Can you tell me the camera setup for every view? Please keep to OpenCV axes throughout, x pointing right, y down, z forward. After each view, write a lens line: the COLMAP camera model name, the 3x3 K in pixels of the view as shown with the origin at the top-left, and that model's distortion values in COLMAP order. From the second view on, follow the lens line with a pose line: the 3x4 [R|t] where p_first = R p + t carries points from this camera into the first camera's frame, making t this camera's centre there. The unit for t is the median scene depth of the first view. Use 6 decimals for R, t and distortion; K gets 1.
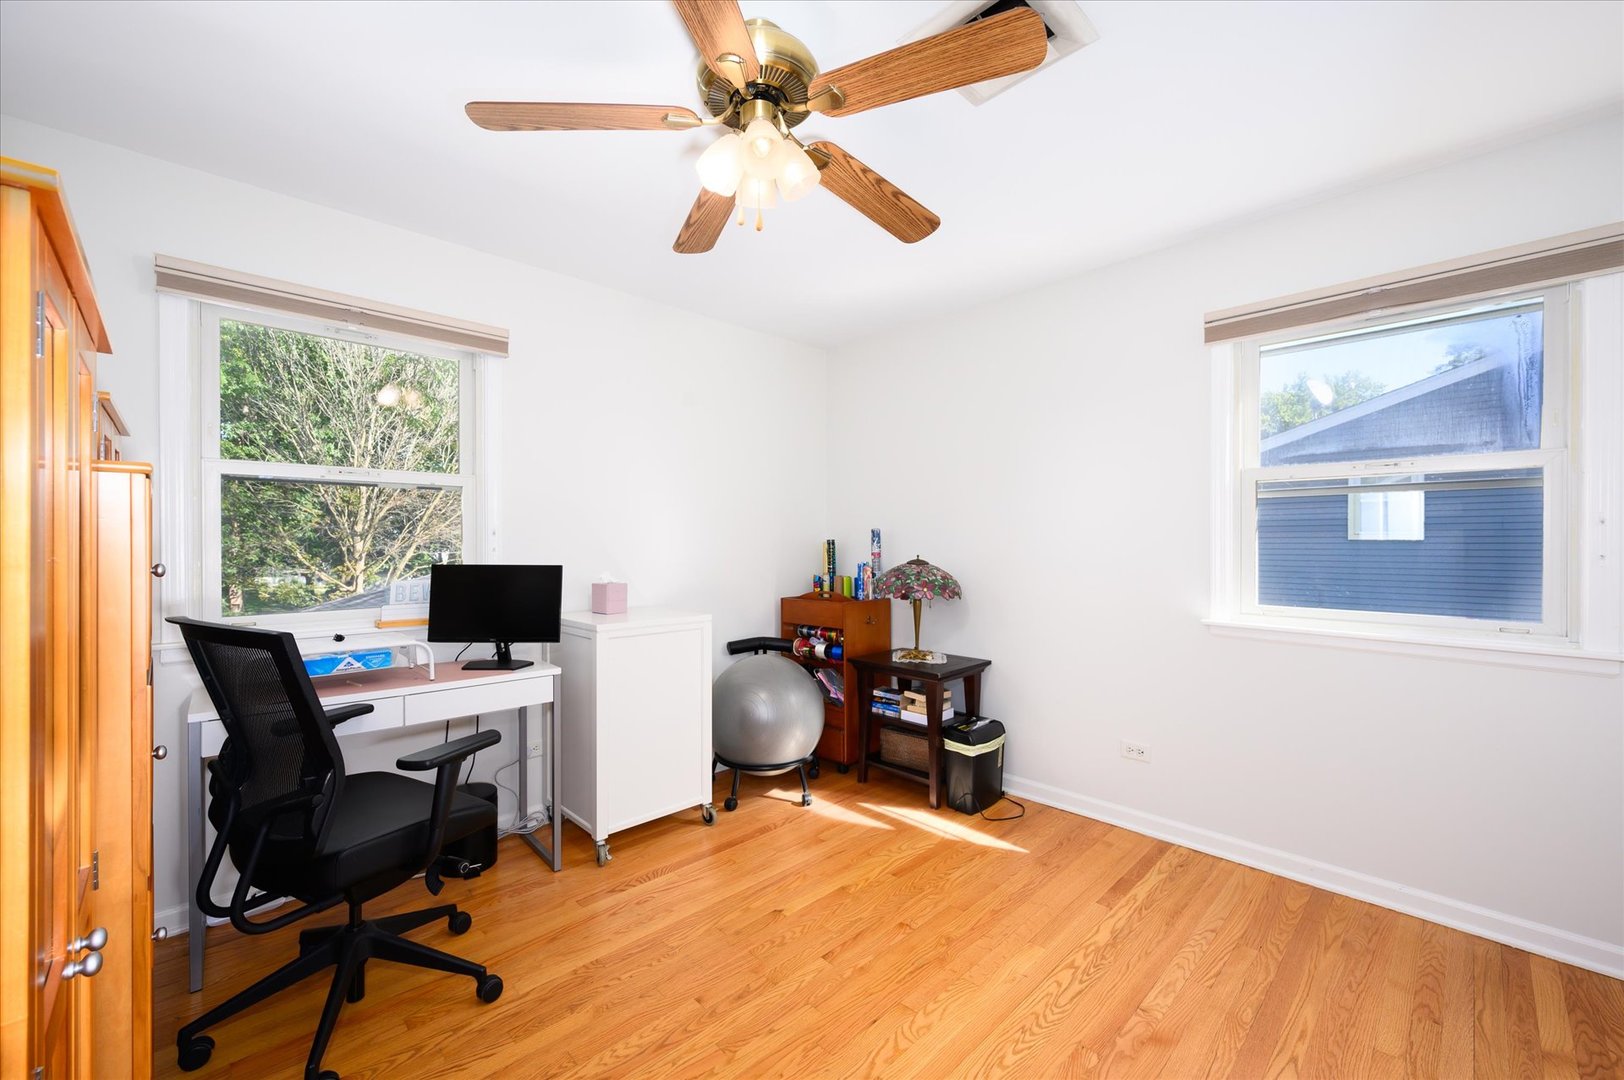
lens RADIAL K [[644.9, 0, 813.3], [0, 644.9, 540.6], [0, 0, 1]] dist [0.001607, -0.000125]
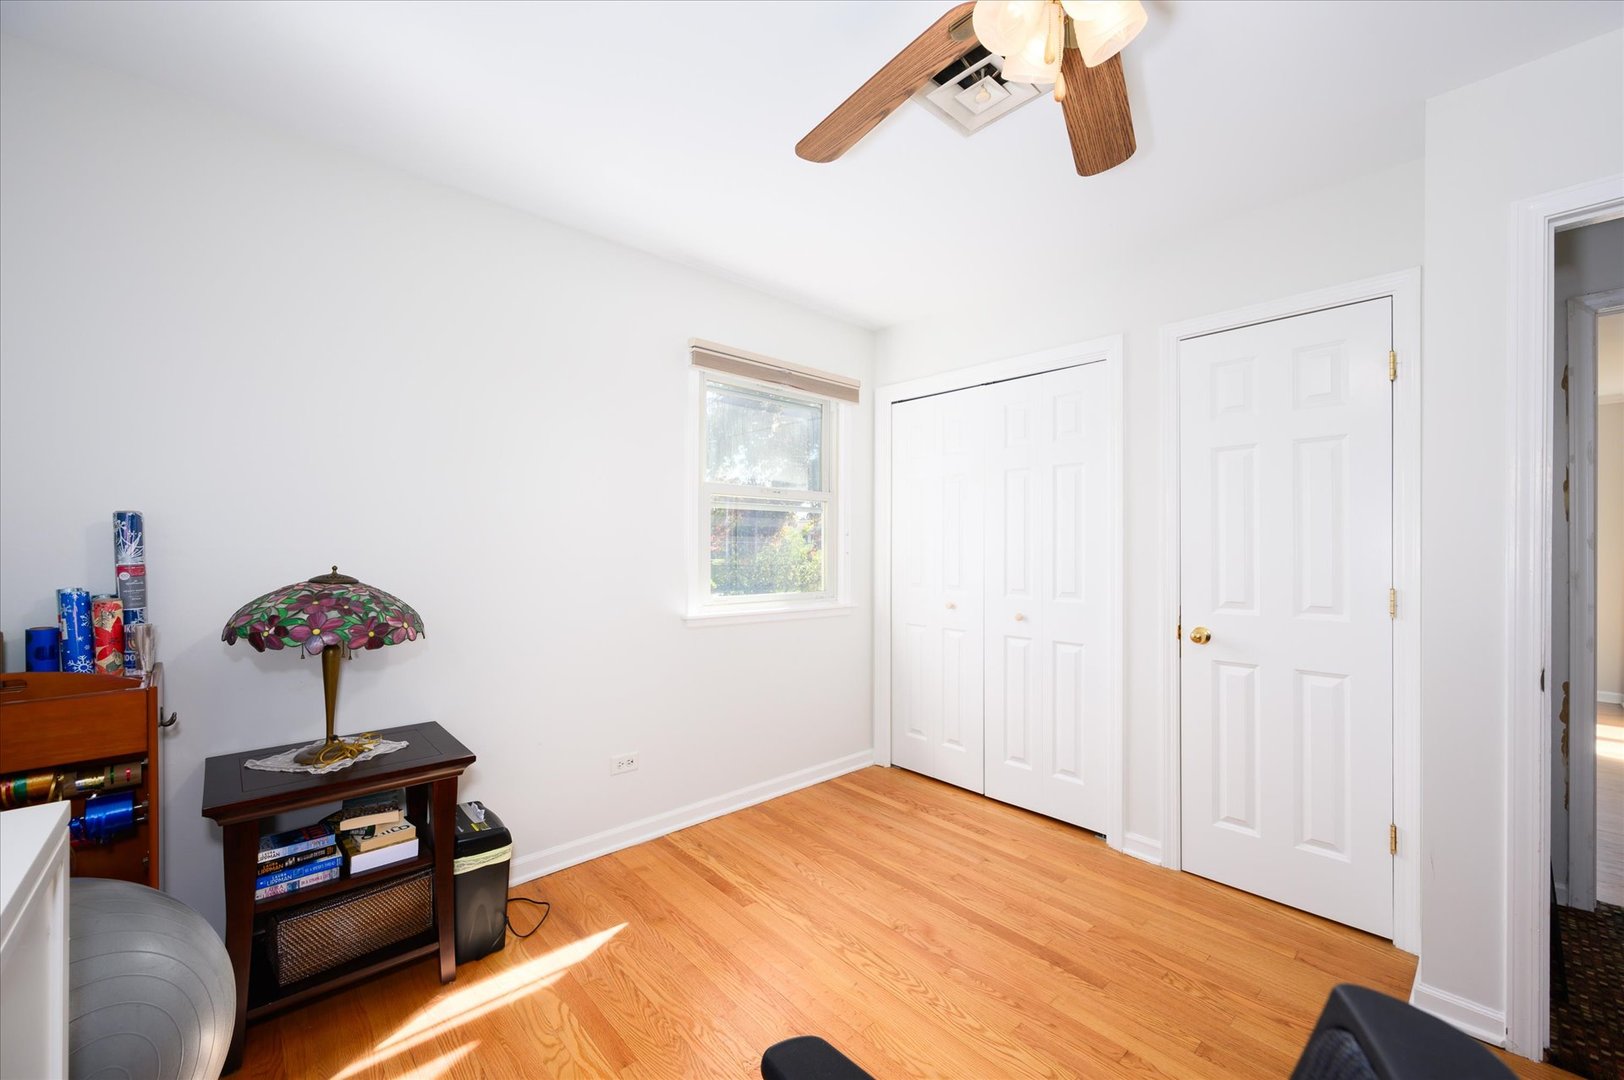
lens RADIAL K [[644.9, 0, 813.4], [0, 644.9, 550.9], [0, 0, 1]] dist [0.001607, -0.000125]
pose [[0.036641, -0.010018, 0.999278, -0.436893], [-0.008002, 0.999915, 0.010317, 0.000216], [-0.999296, -0.008375, 0.036558, 0.686691]]
